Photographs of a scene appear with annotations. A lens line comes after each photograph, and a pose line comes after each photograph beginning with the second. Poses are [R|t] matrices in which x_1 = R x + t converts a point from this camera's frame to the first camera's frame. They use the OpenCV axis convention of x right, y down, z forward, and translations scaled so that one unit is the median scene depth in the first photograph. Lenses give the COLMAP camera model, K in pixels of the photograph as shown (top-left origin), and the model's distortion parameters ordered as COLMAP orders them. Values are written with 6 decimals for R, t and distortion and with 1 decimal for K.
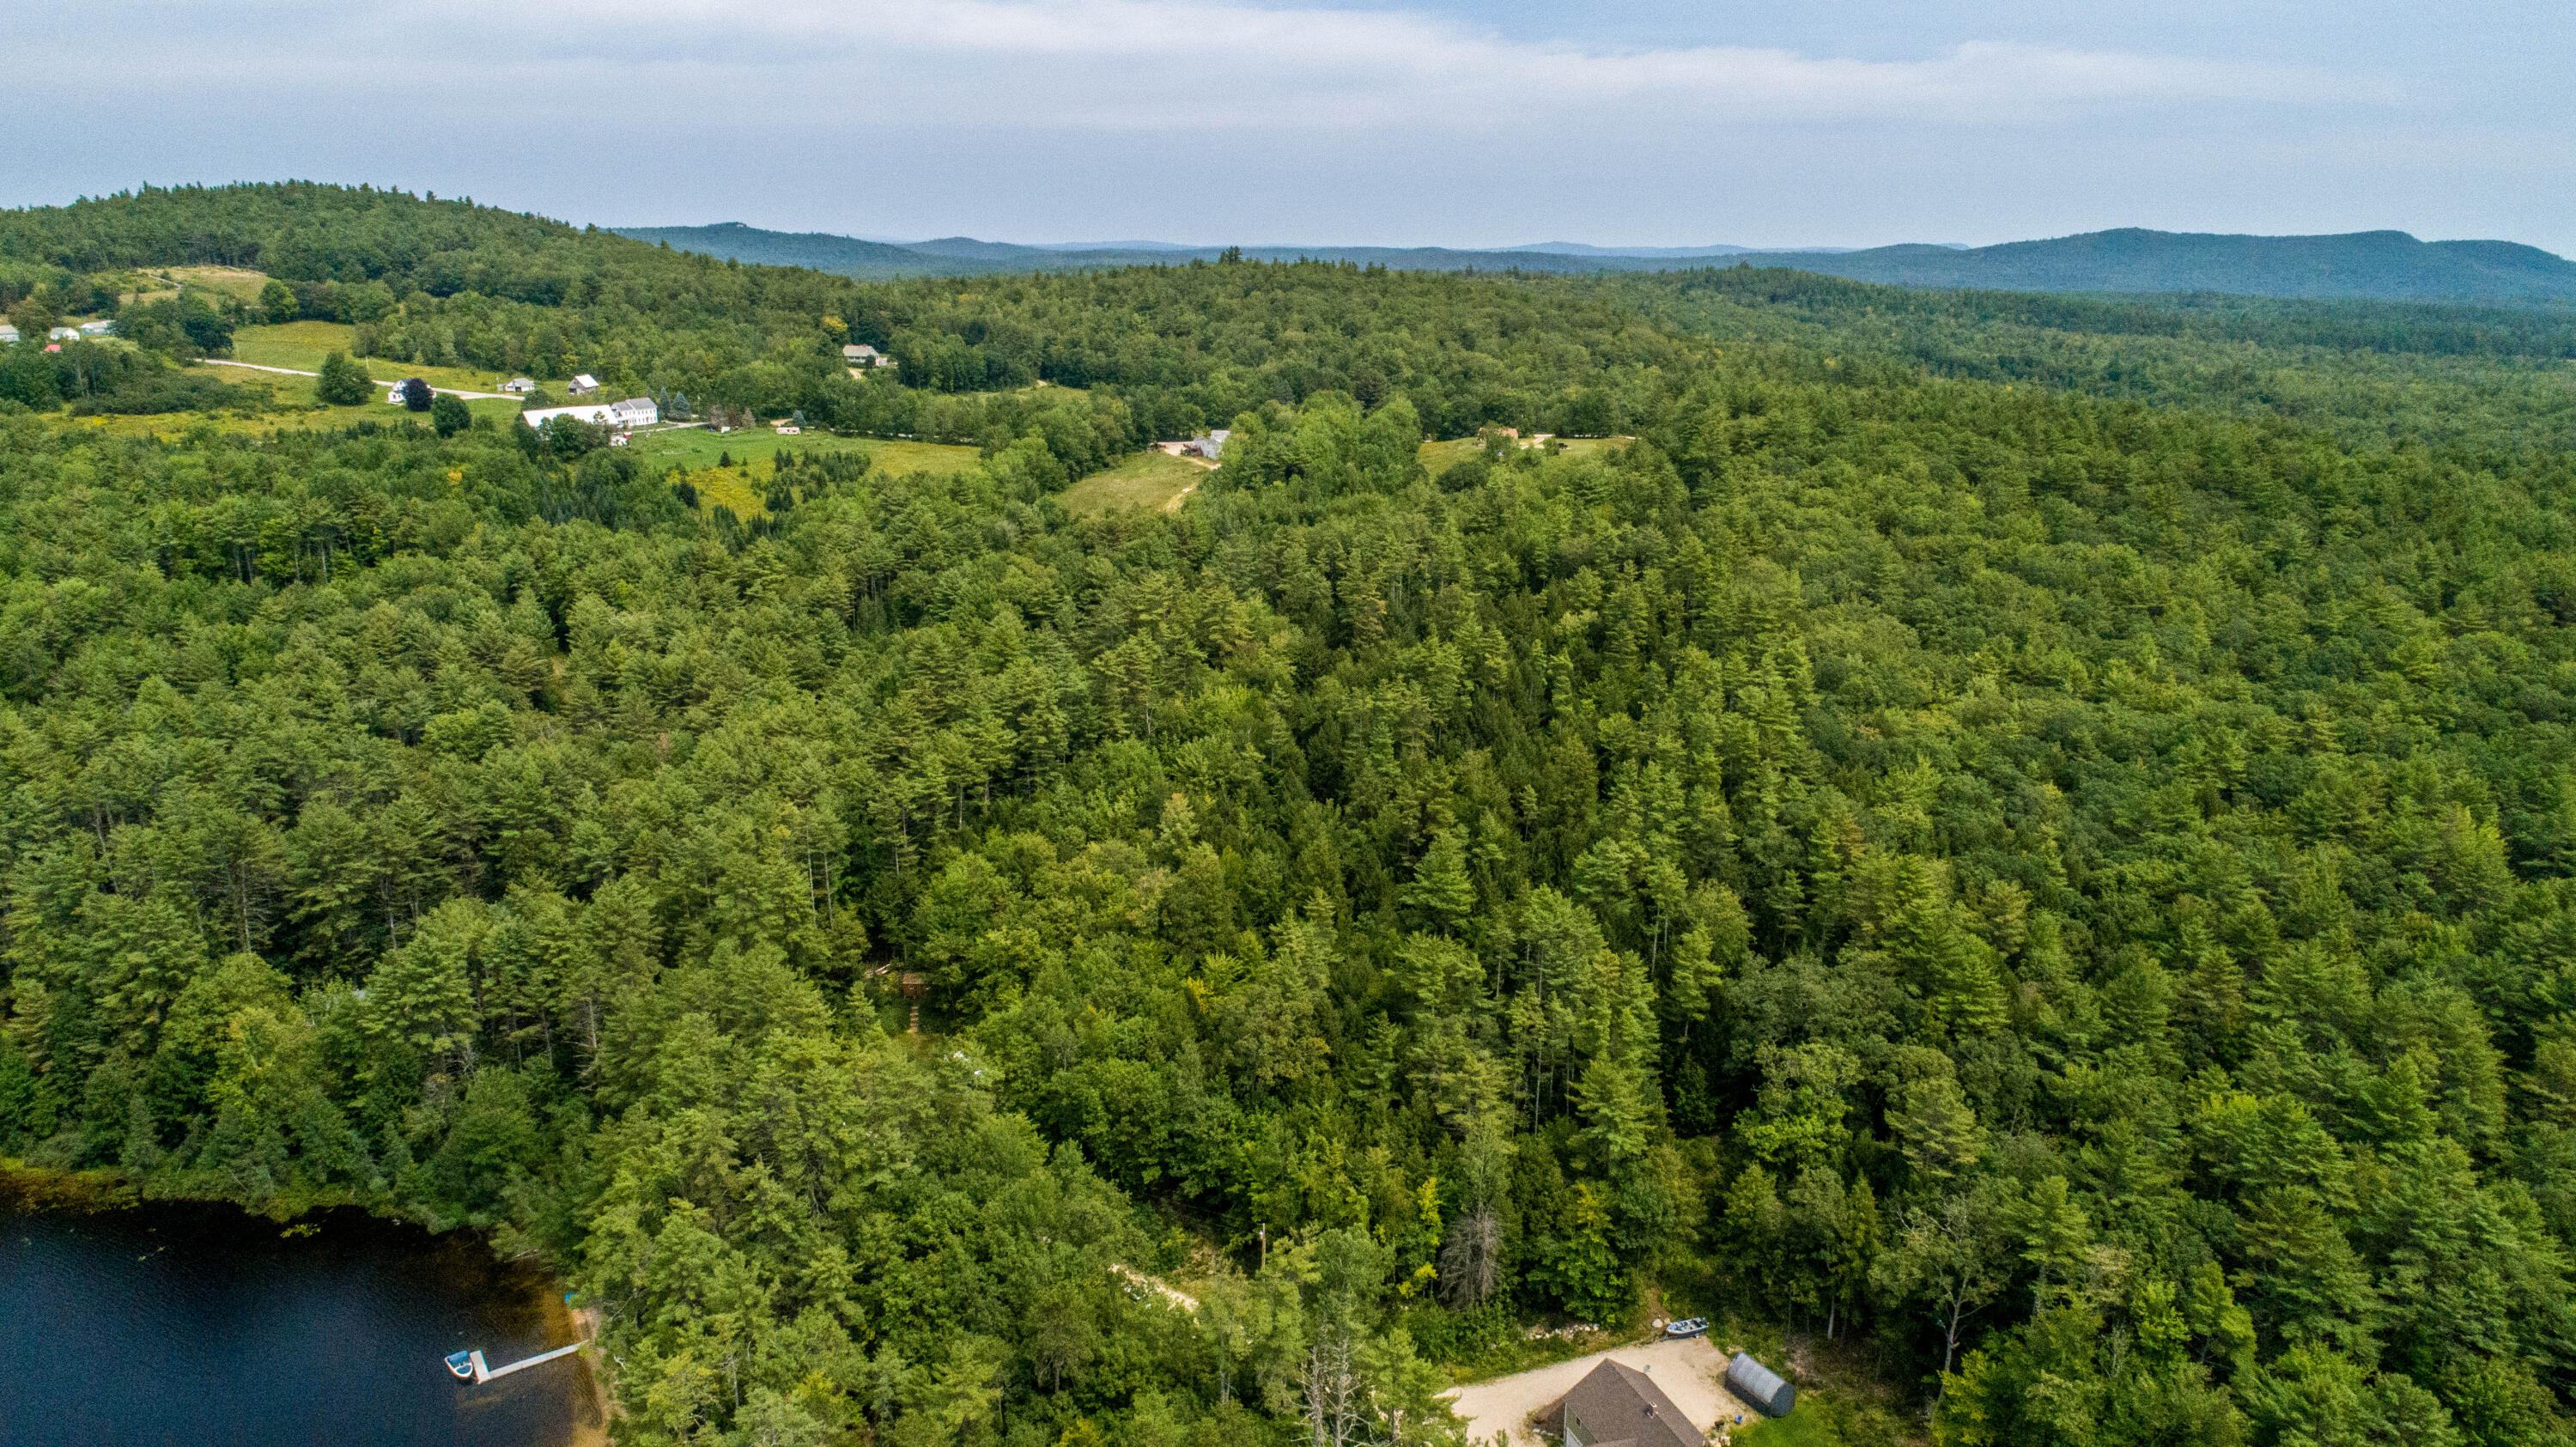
lens RADIAL K [[1733.6, 0, 1290.0], [0, 1733.6, 723.7], [0, 0, 1]] dist [-0.017139, 0.008874]
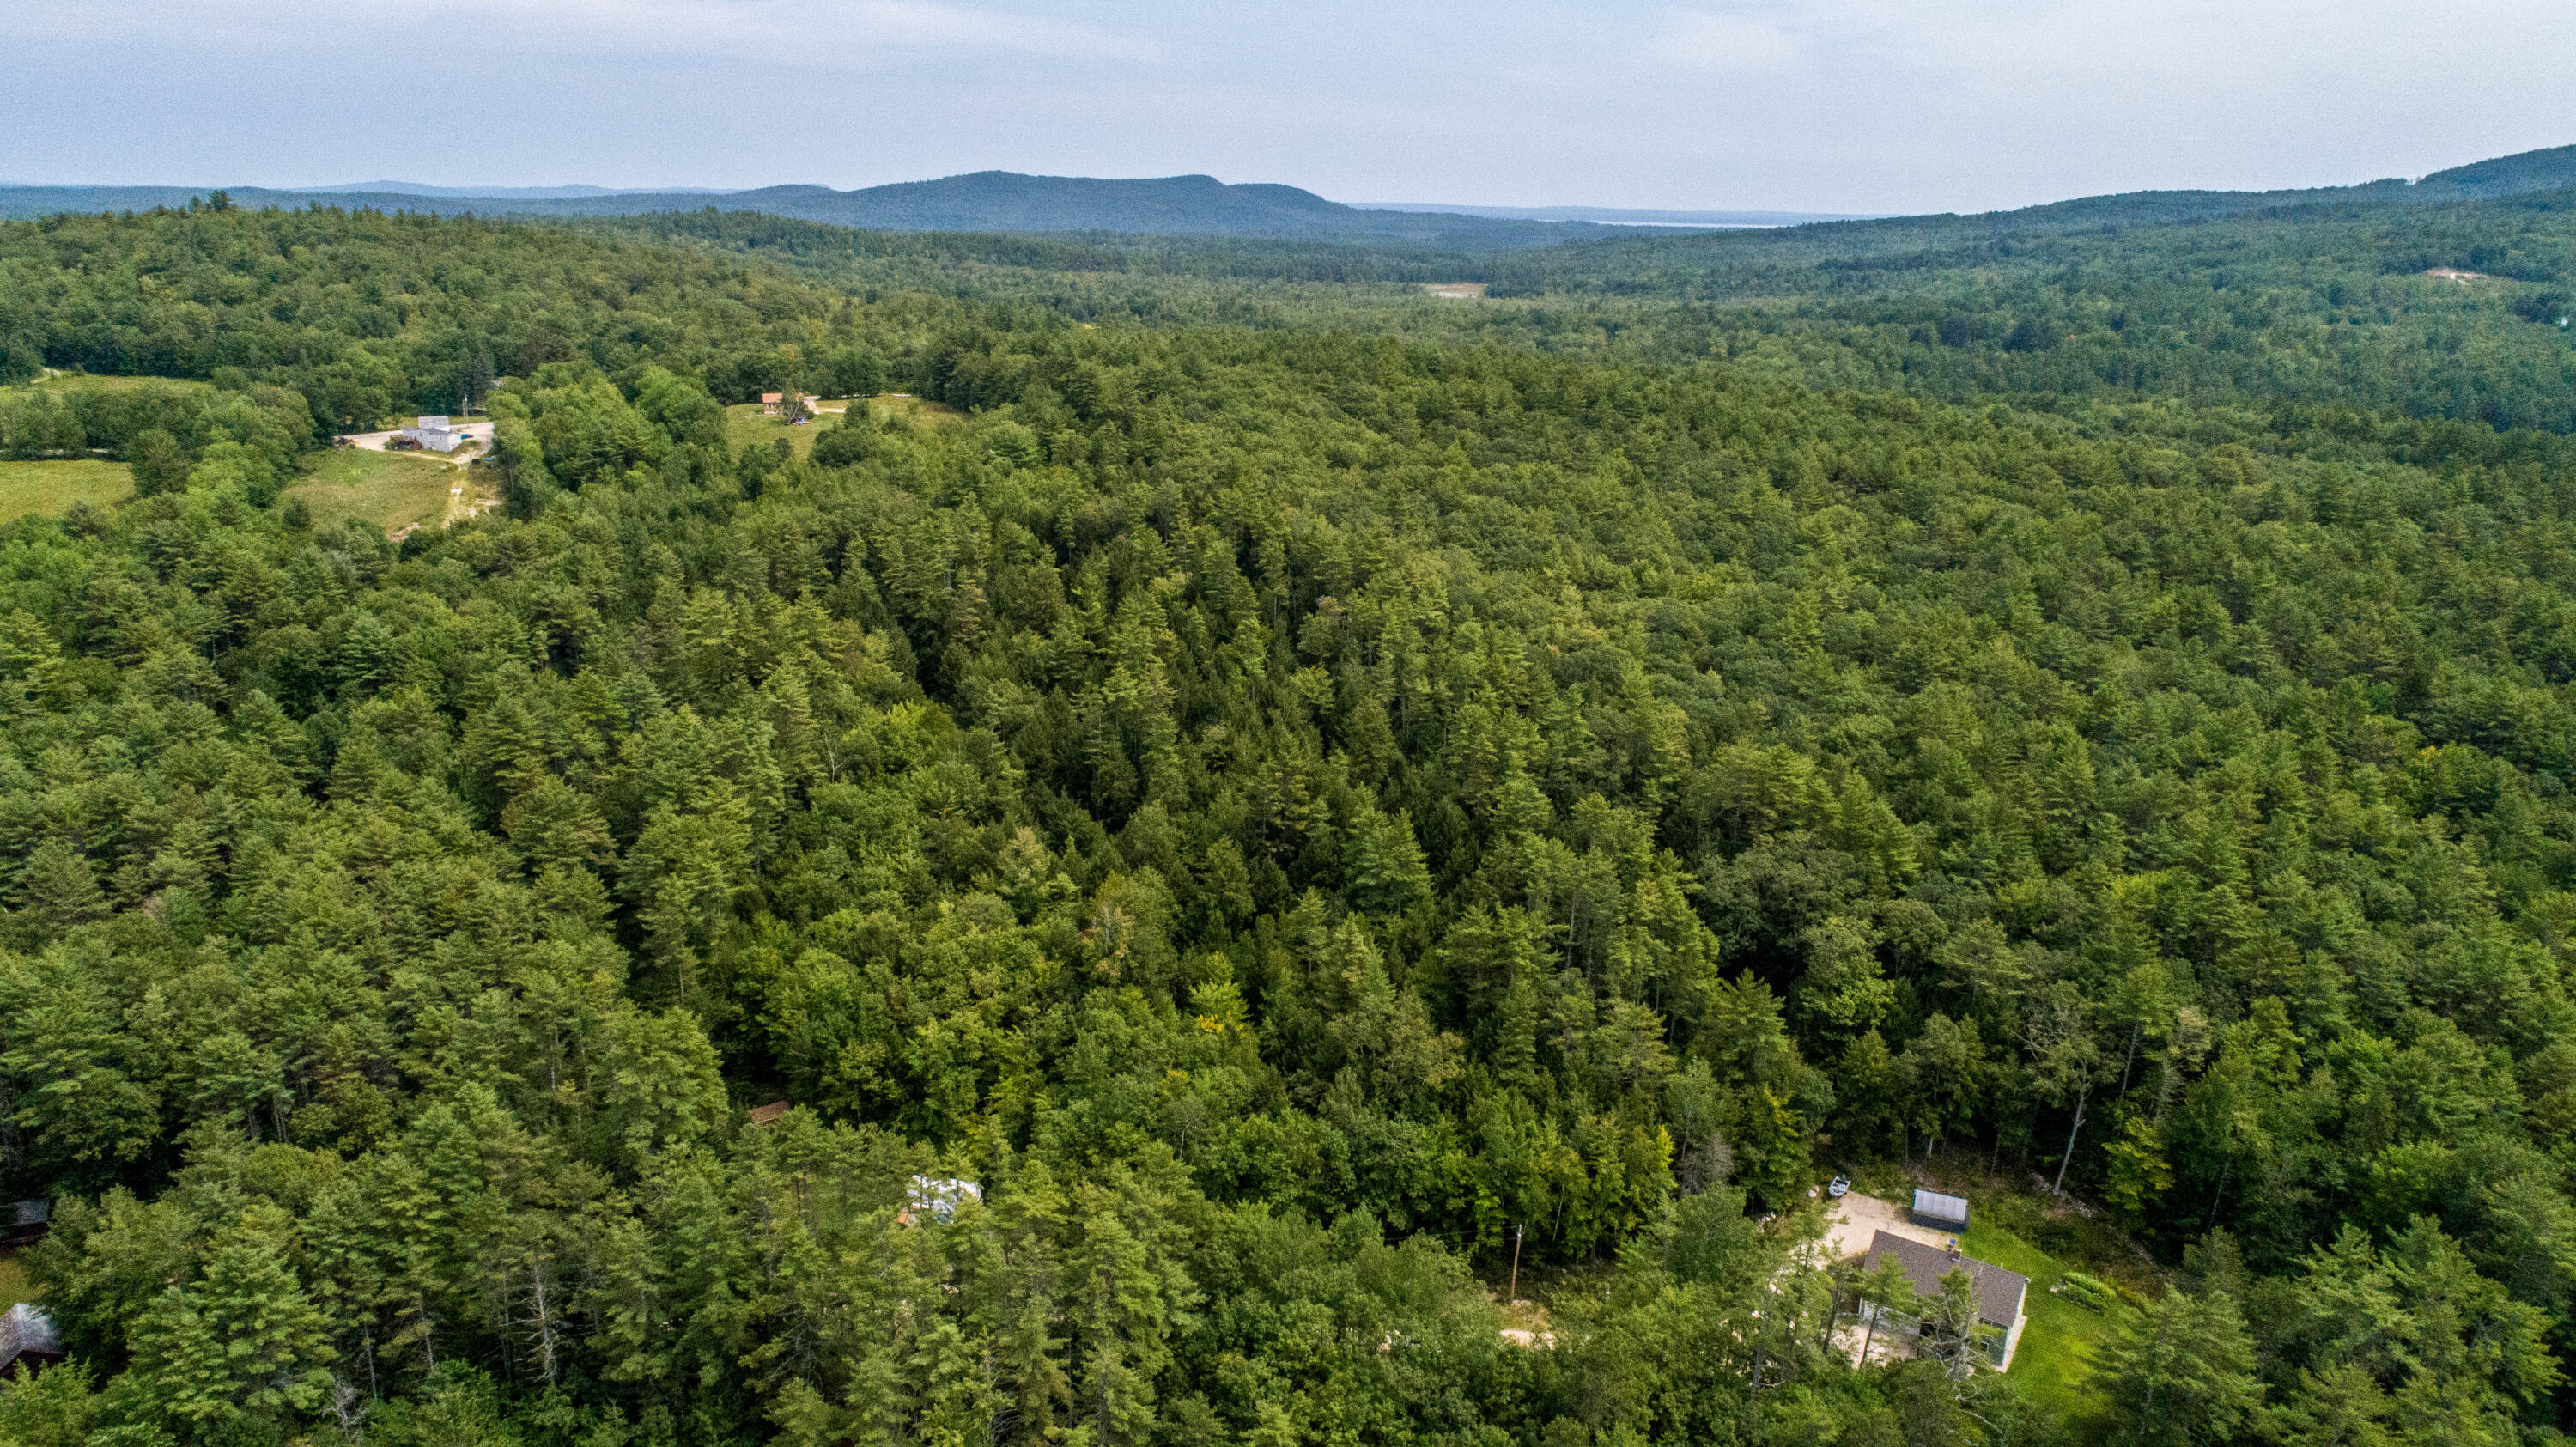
lens RADIAL K [[1733.6, 0, 1291.2], [0, 1733.6, 721.8], [0, 0, 1]] dist [-0.017139, 0.008874]
pose [[0.814194, -0.165127, 0.556616, -0.255164], [0.147808, 0.986067, 0.076321, -0.034995], [-0.561463, 0.020133, 0.827257, 0.108159]]
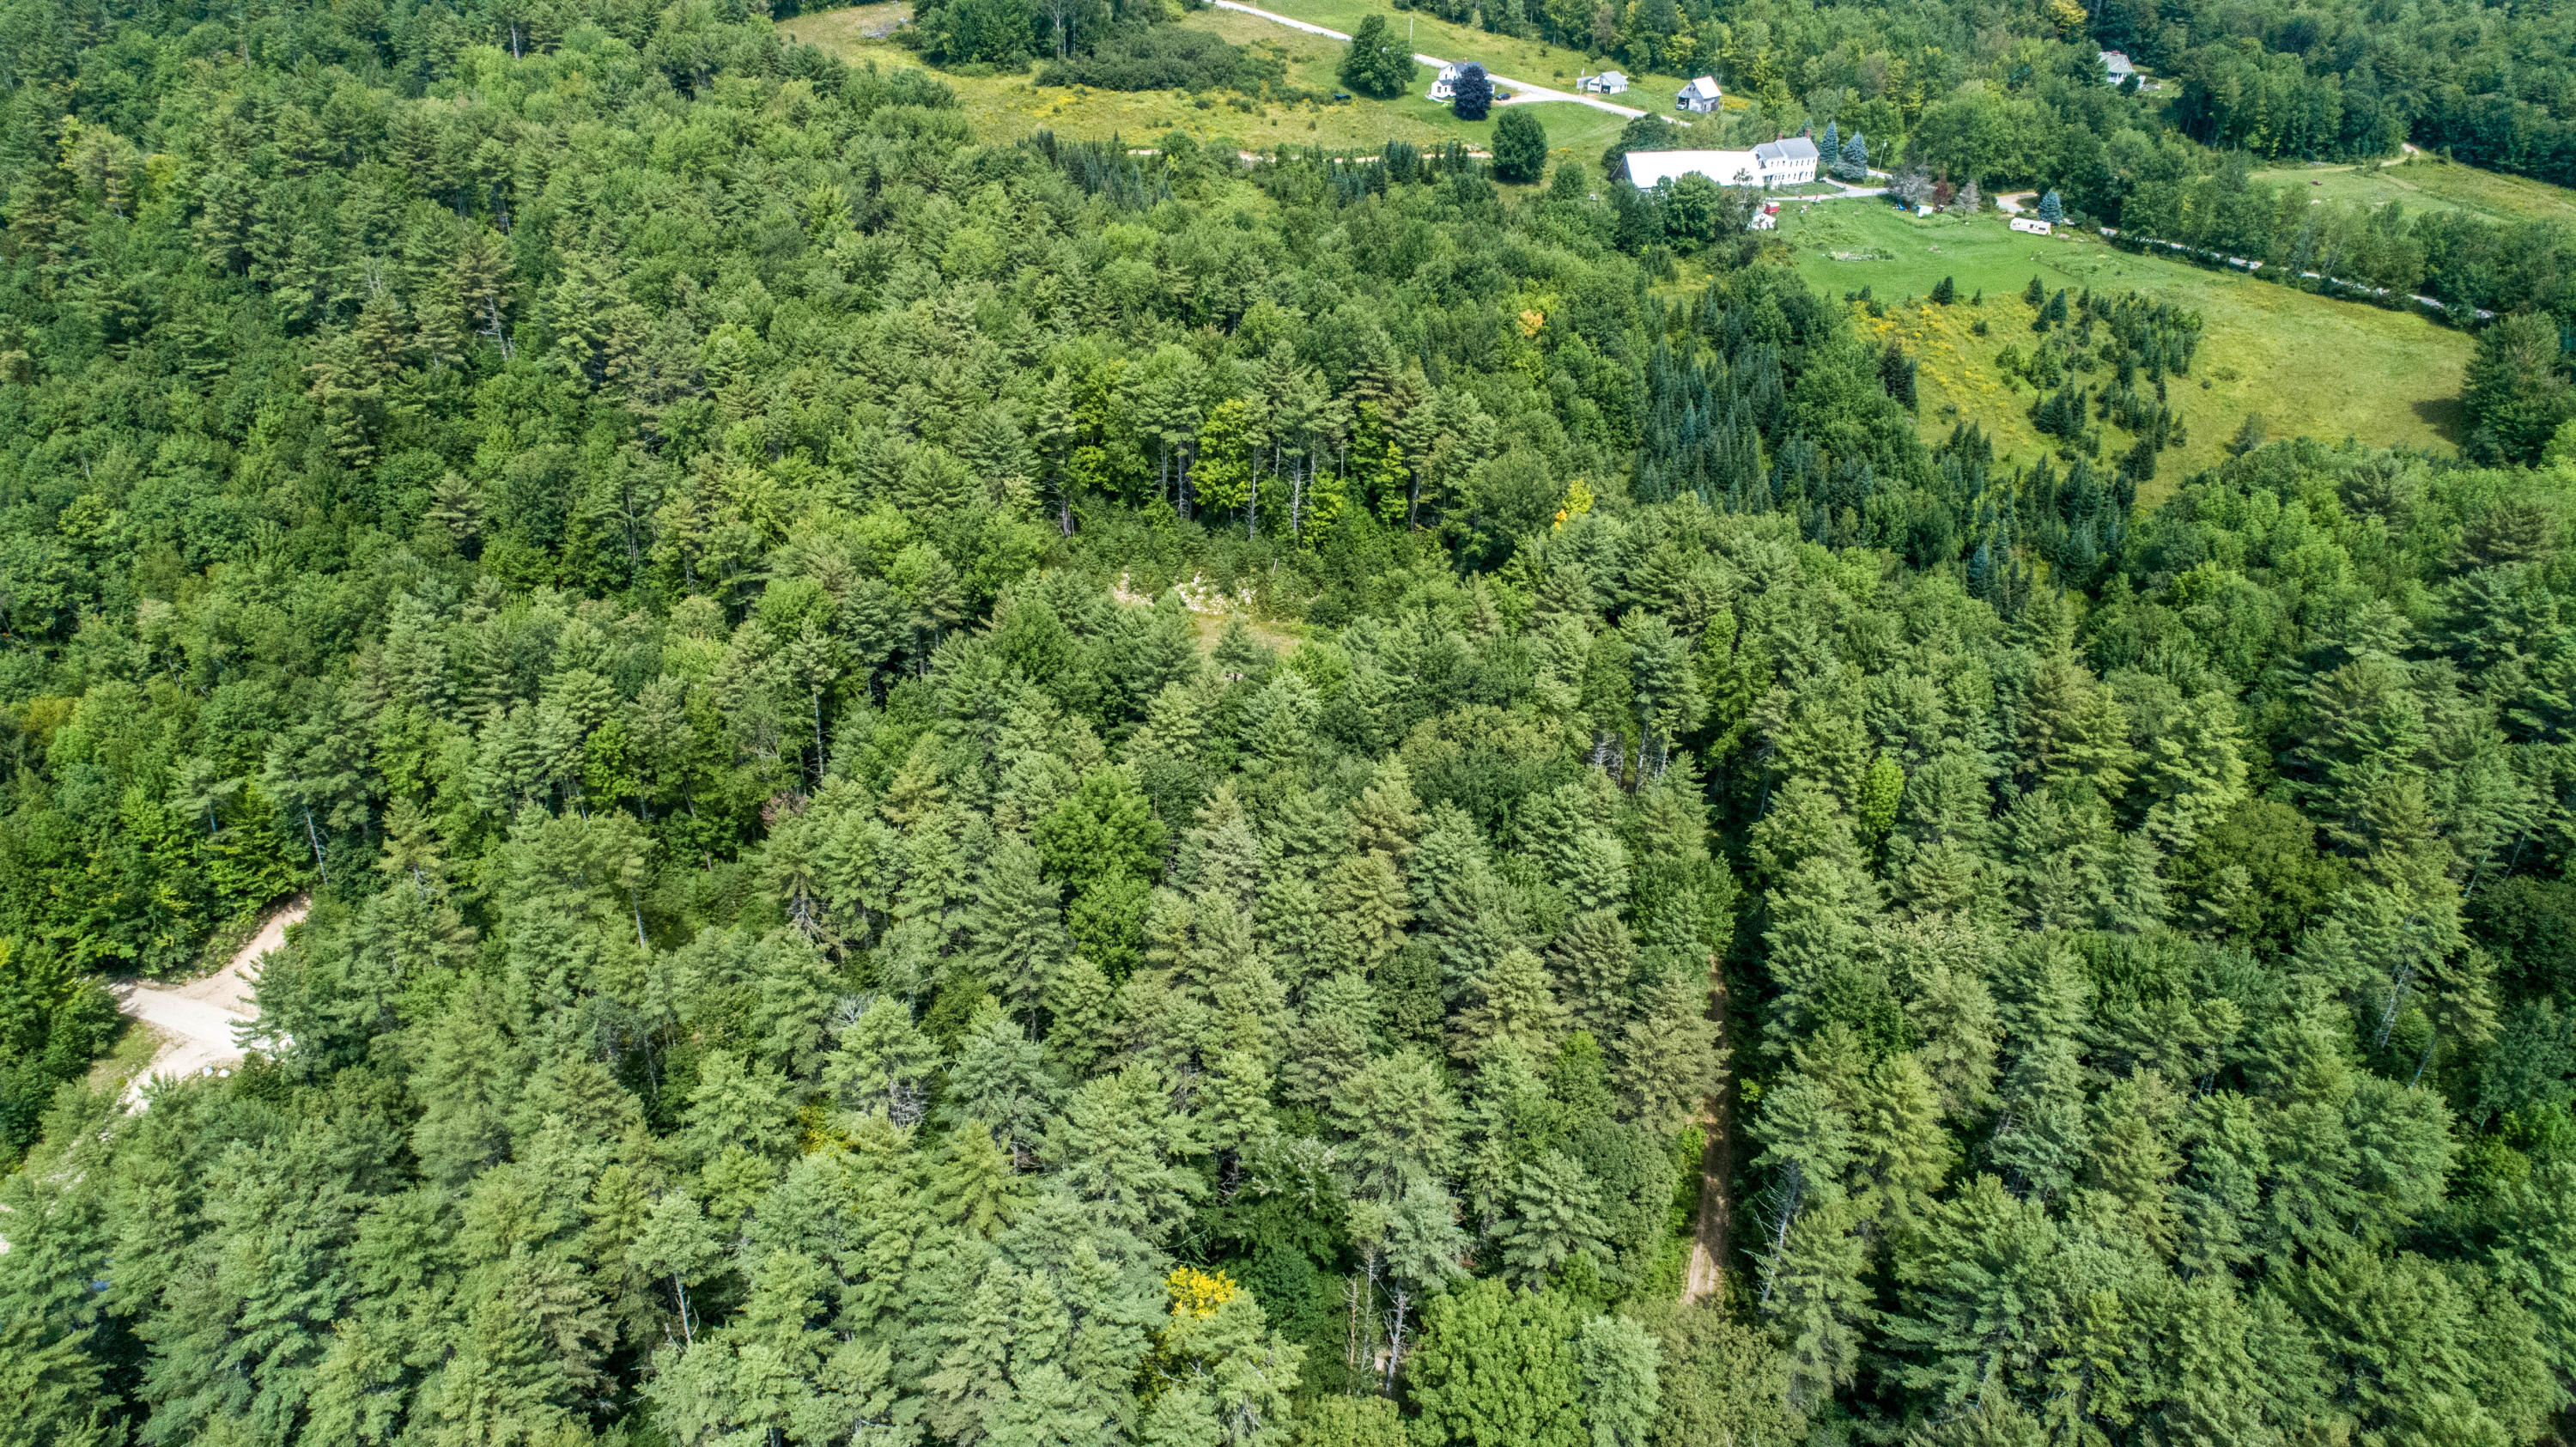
lens RADIAL K [[1733.6, 0, 1292.7], [0, 1733.6, 712.2], [0, 0, 1]] dist [-0.017139, 0.008874]
pose [[0.859676, 0.267665, -0.435101, -0.286345], [-0.176120, 0.954814, 0.239401, -0.149910], [0.479520, -0.129177, 0.867971, 0.484554]]
